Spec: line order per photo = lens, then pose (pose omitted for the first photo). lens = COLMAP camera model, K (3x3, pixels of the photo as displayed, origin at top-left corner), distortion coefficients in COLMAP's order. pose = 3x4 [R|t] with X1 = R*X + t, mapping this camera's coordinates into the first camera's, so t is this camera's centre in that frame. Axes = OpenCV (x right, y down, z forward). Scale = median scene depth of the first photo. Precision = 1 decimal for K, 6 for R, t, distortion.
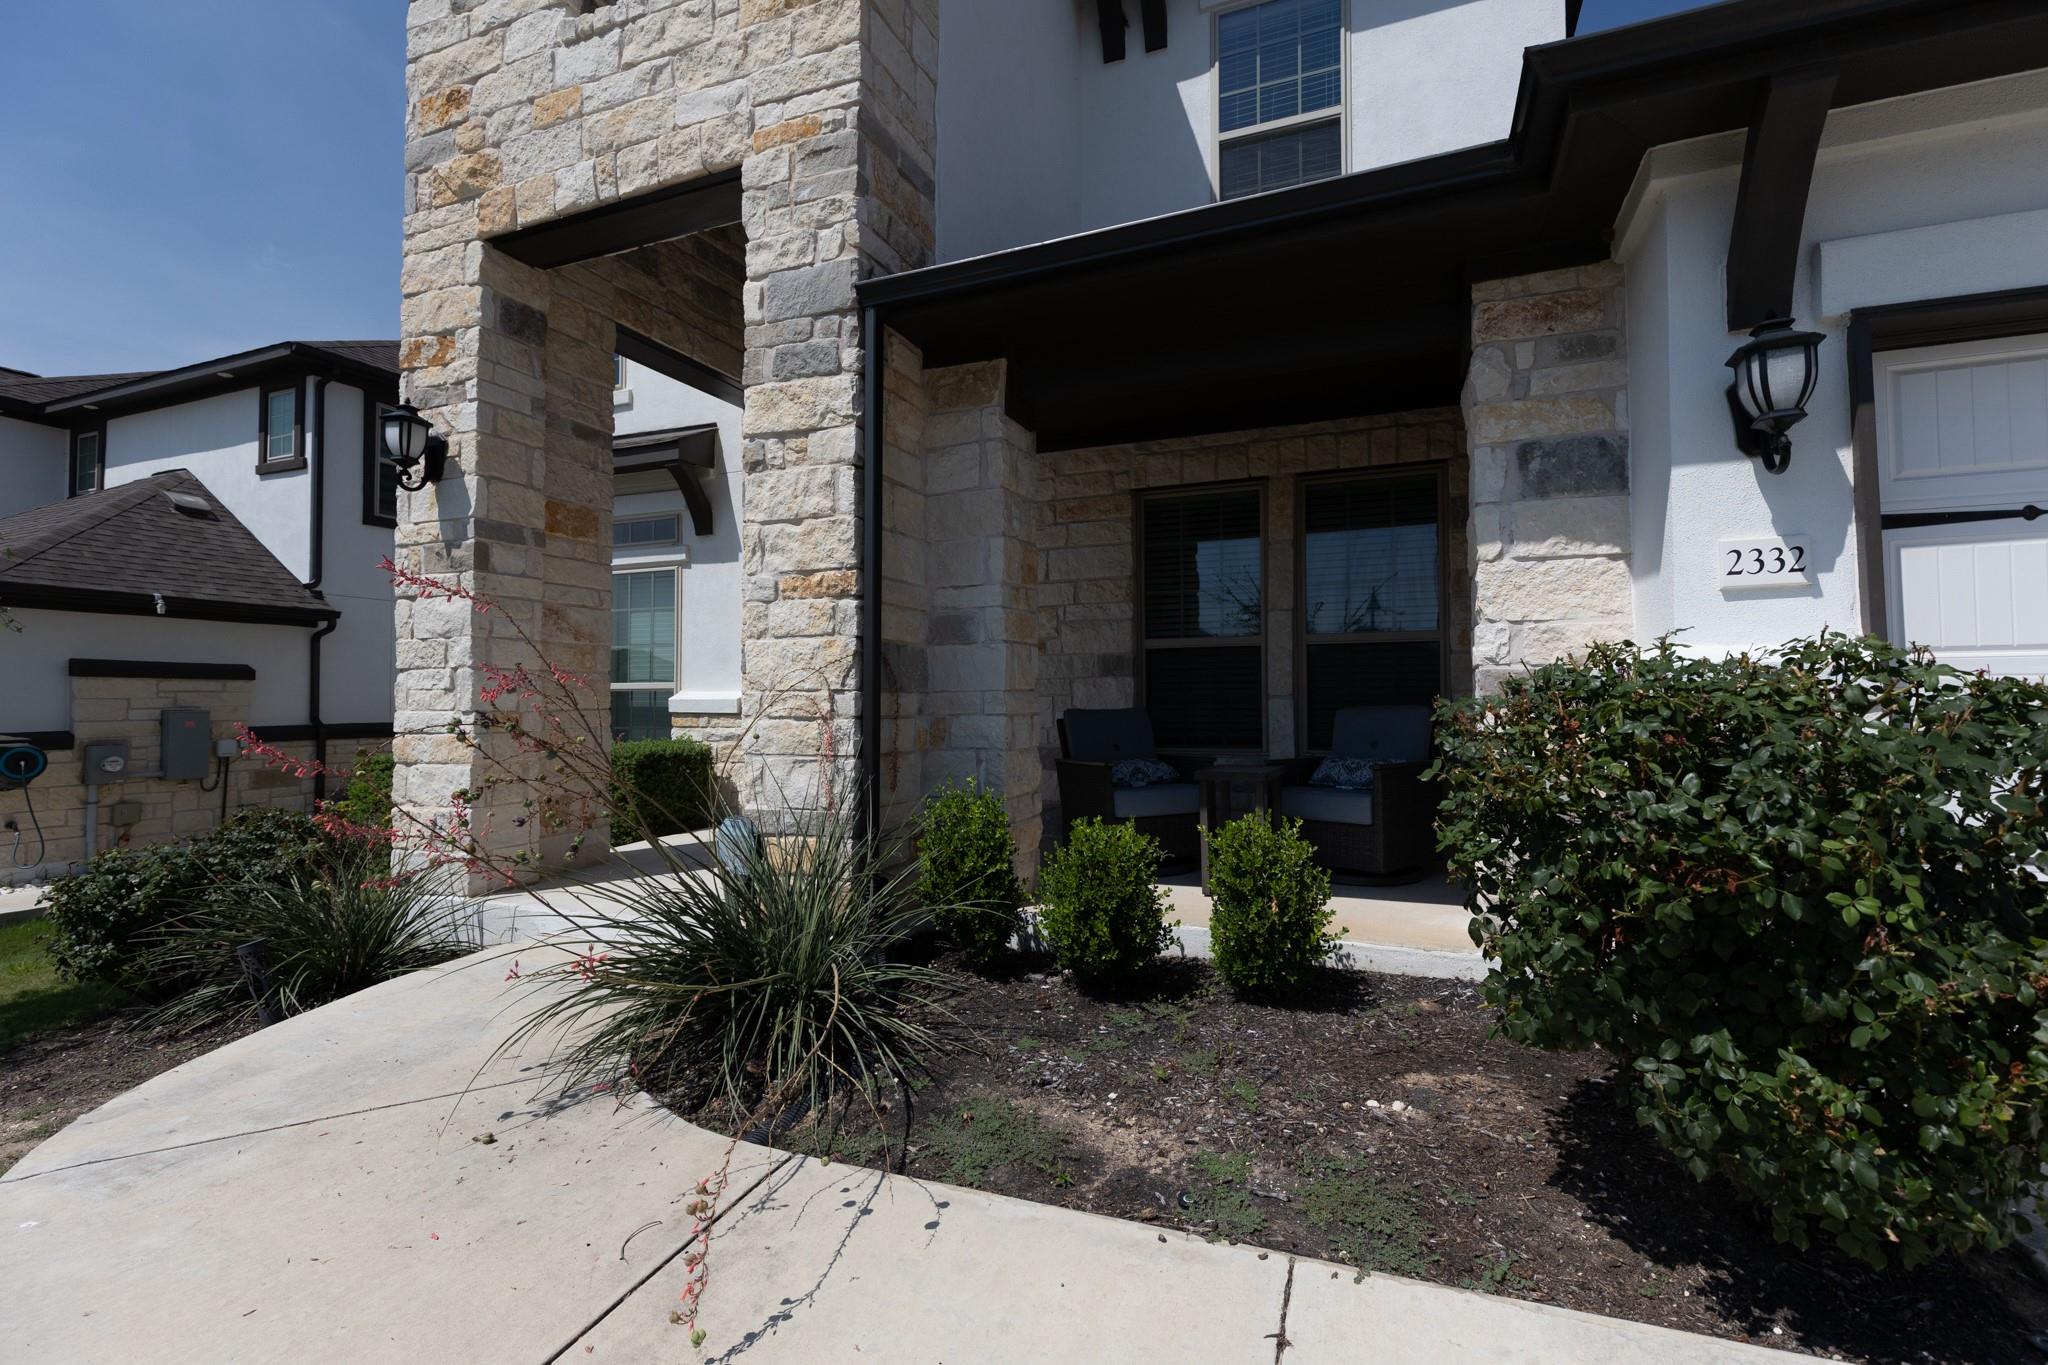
lens RADIAL K [[925.4, 0, 1036.5], [0, 925.4, 681.3], [0, 0, 1]] dist [0.001355, -0.000182]
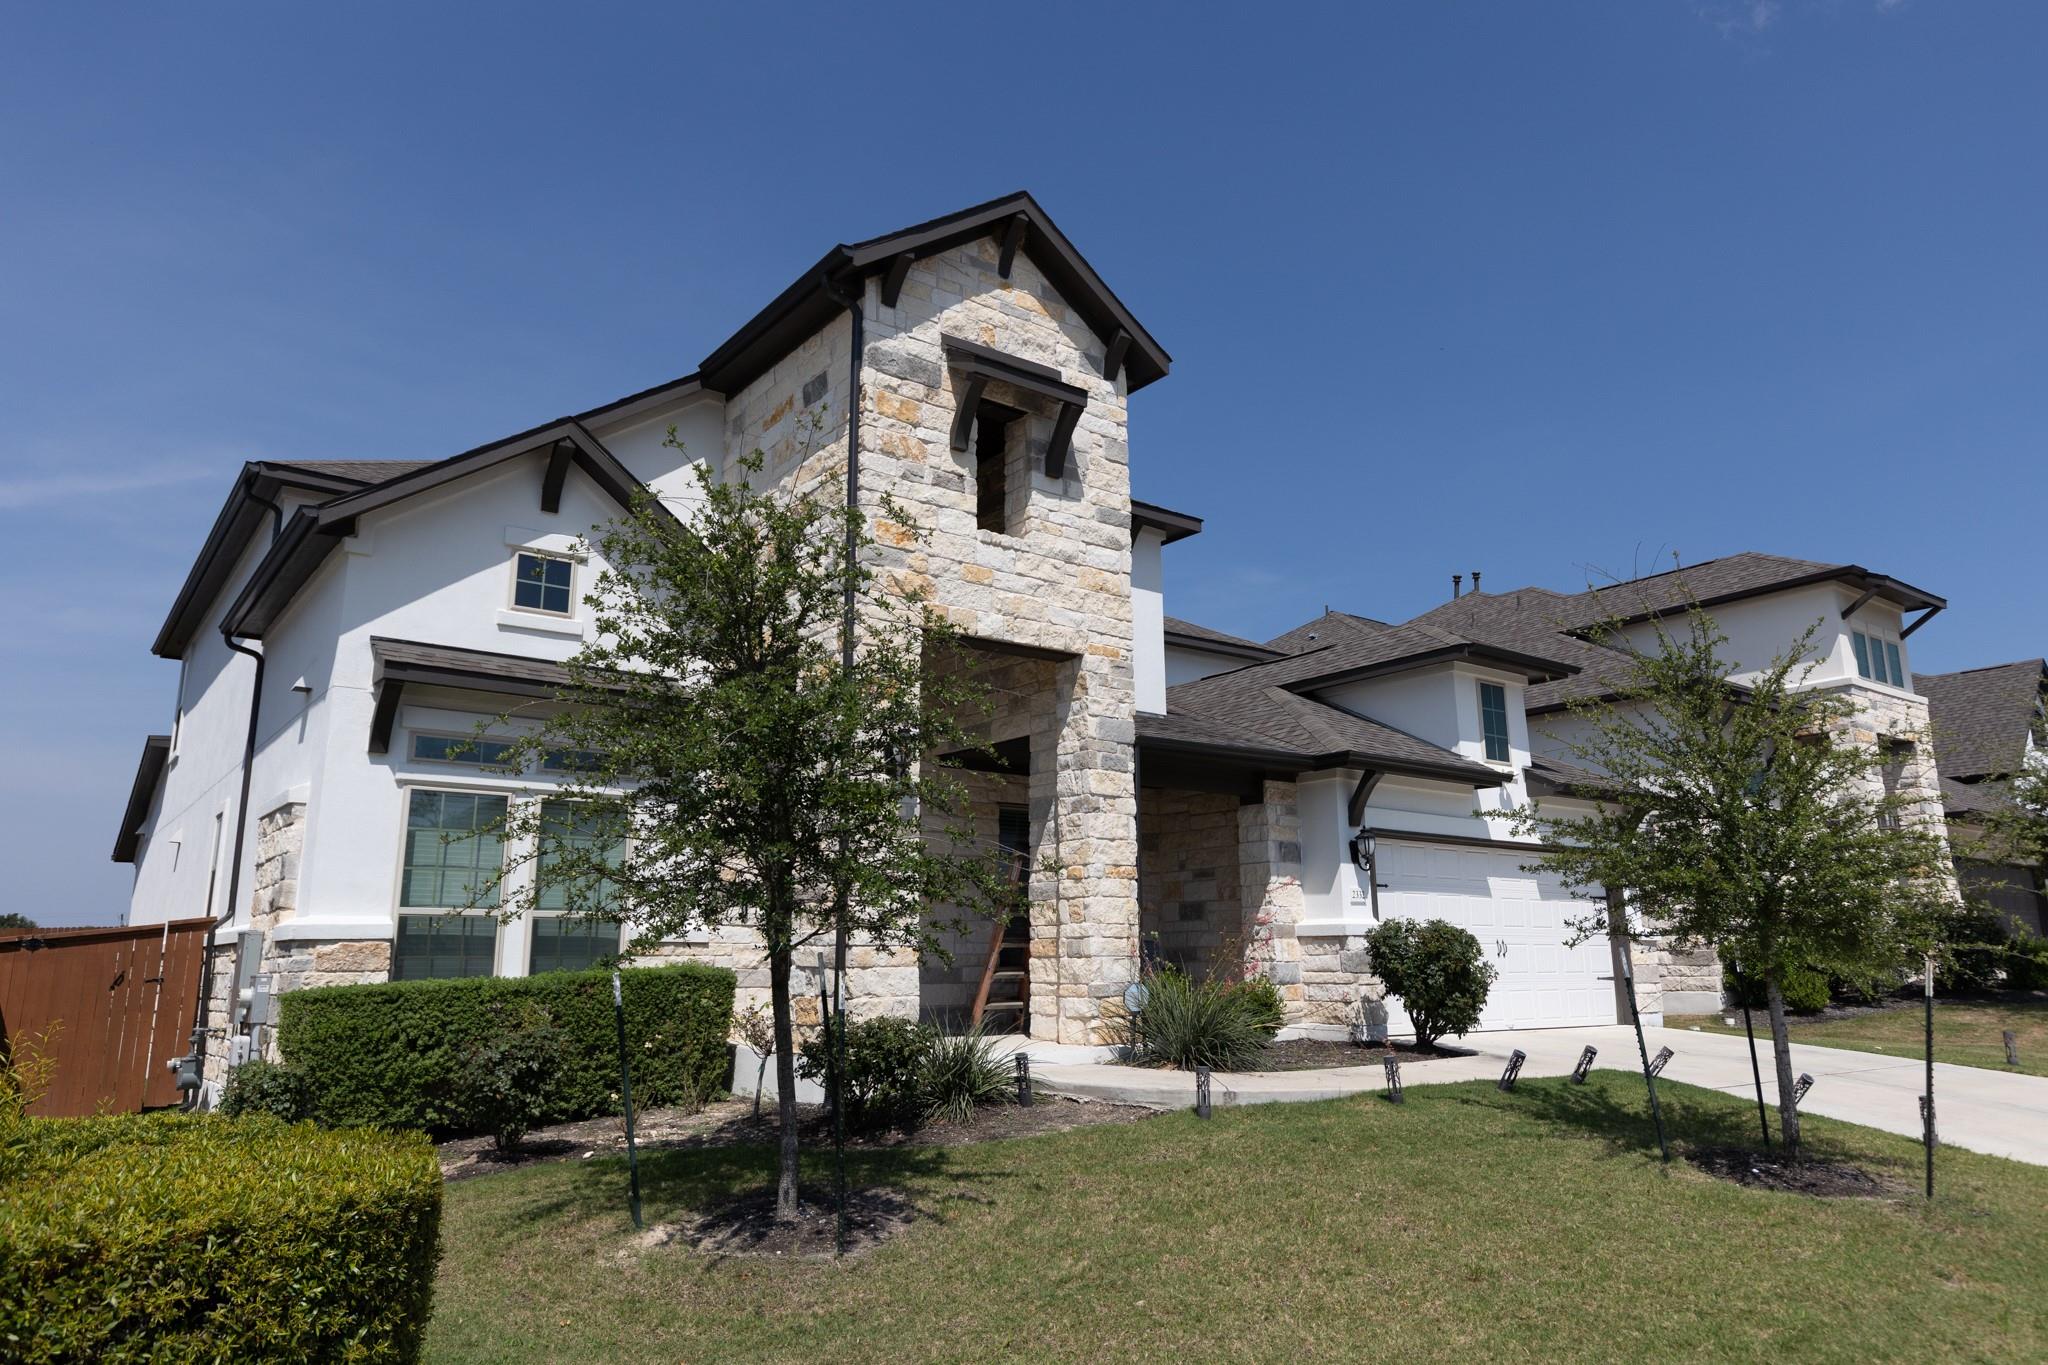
lens RADIAL K [[1334.2, 0, 1025.8], [0, 1334.2, 681.1], [0, 0, 1]] dist [0.002450, -0.004340]
pose [[0.511043, 0.182334, 0.839994, -2.390021], [-0.019257, 0.979426, -0.200883, 0.065547], [-0.859339, 0.086484, 0.504040, -0.293184]]
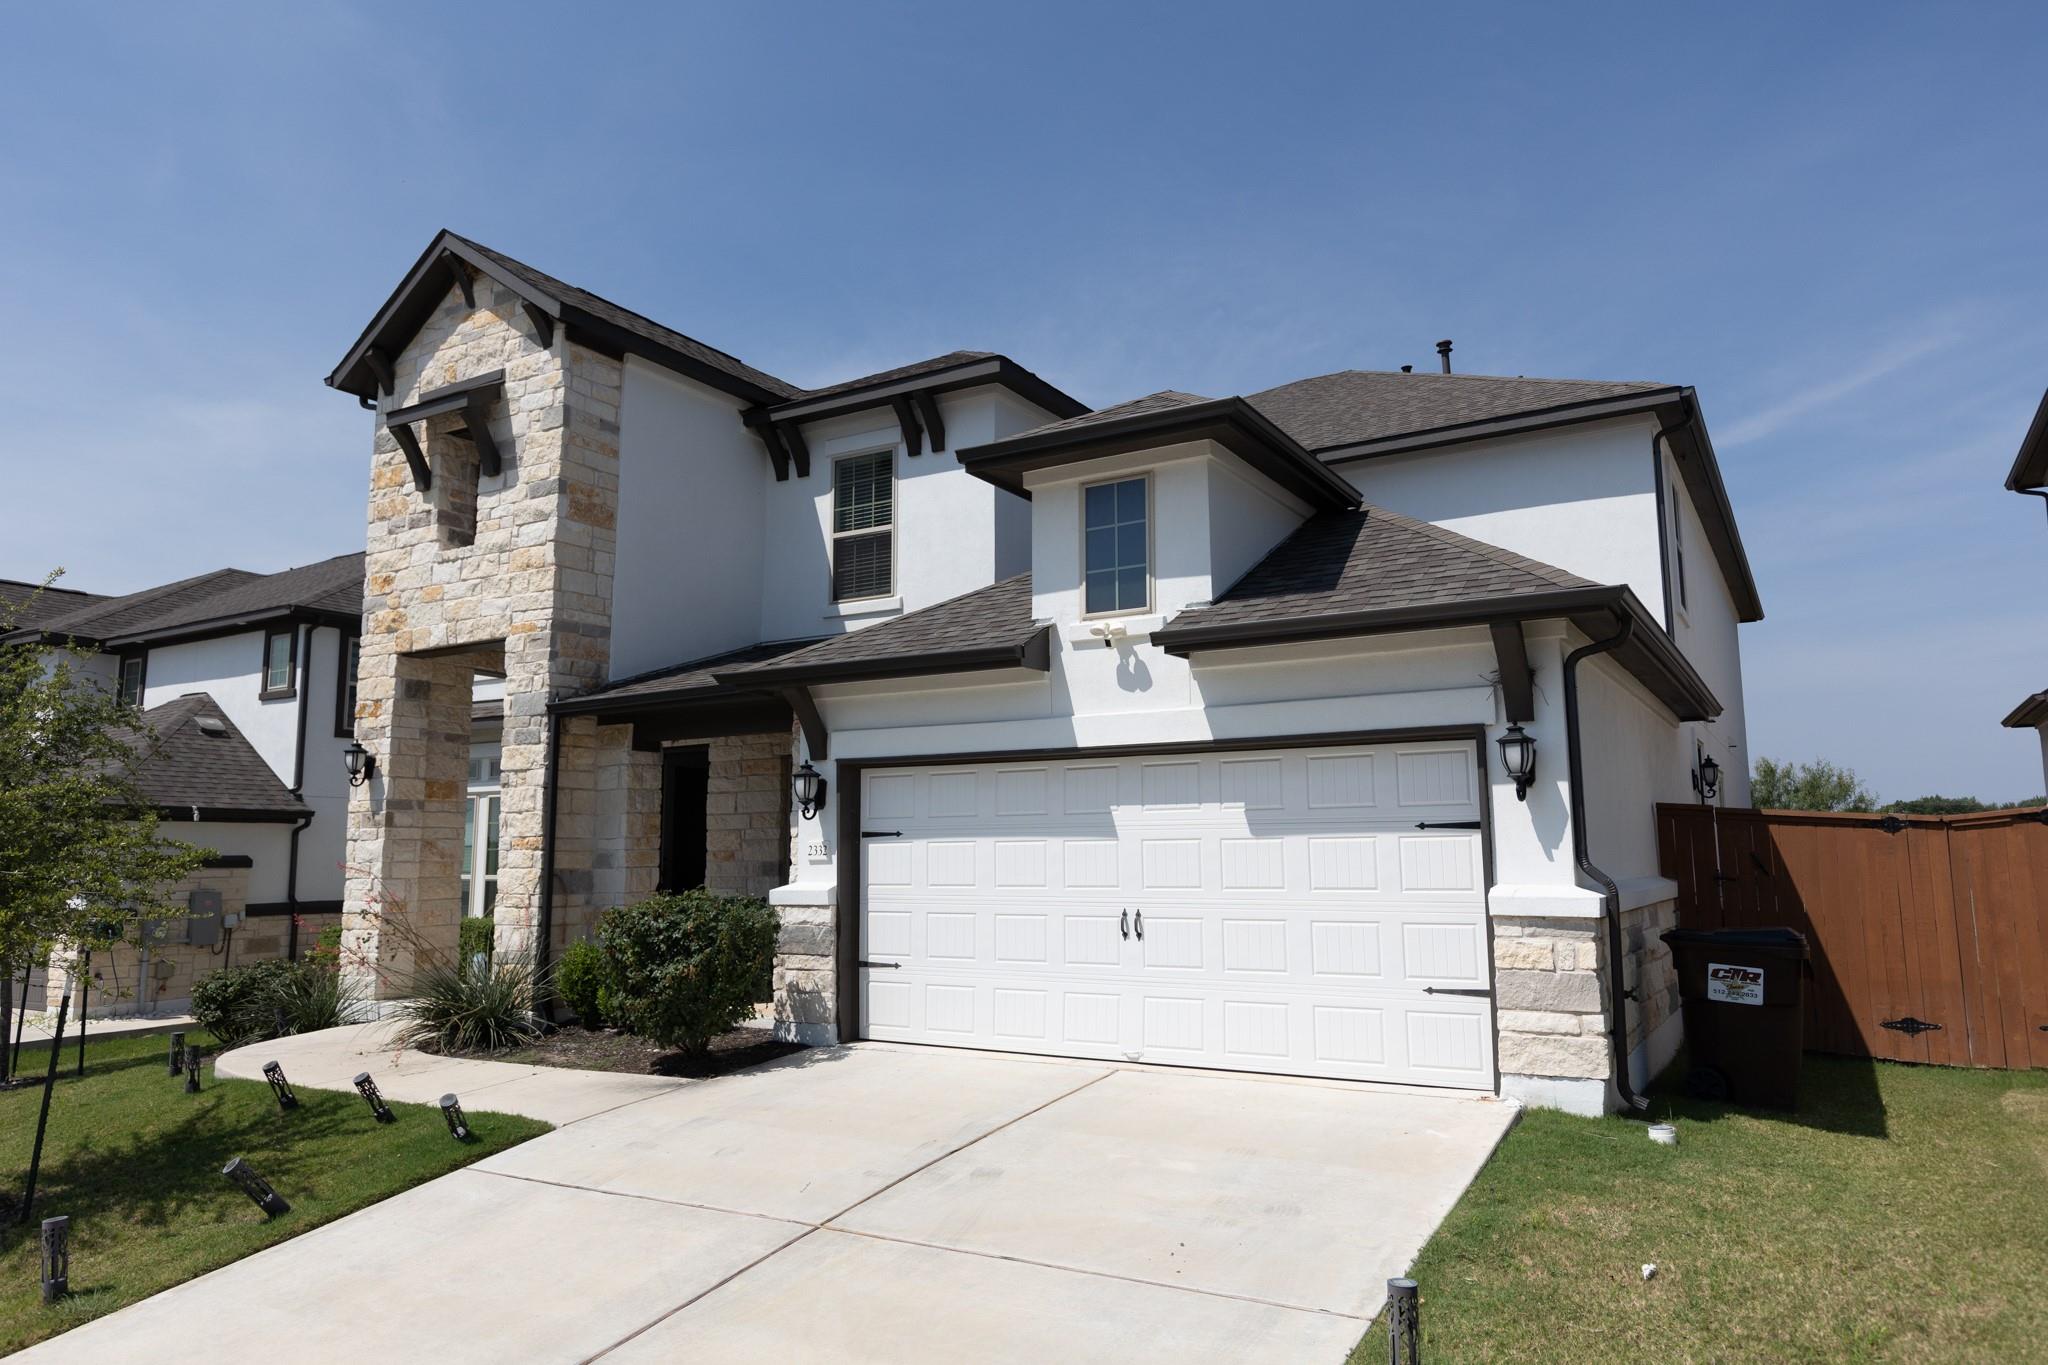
lens RADIAL K [[1334.2, 0, 1016.4], [0, 1334.2, 681.0], [0, 0, 1]] dist [0.002450, -0.004340]
pose [[0.988094, -0.023537, -0.152043, 1.091026], [0.006745, 0.993906, -0.110024, -0.105987], [0.153707, 0.107688, 0.982231, -1.516228]]
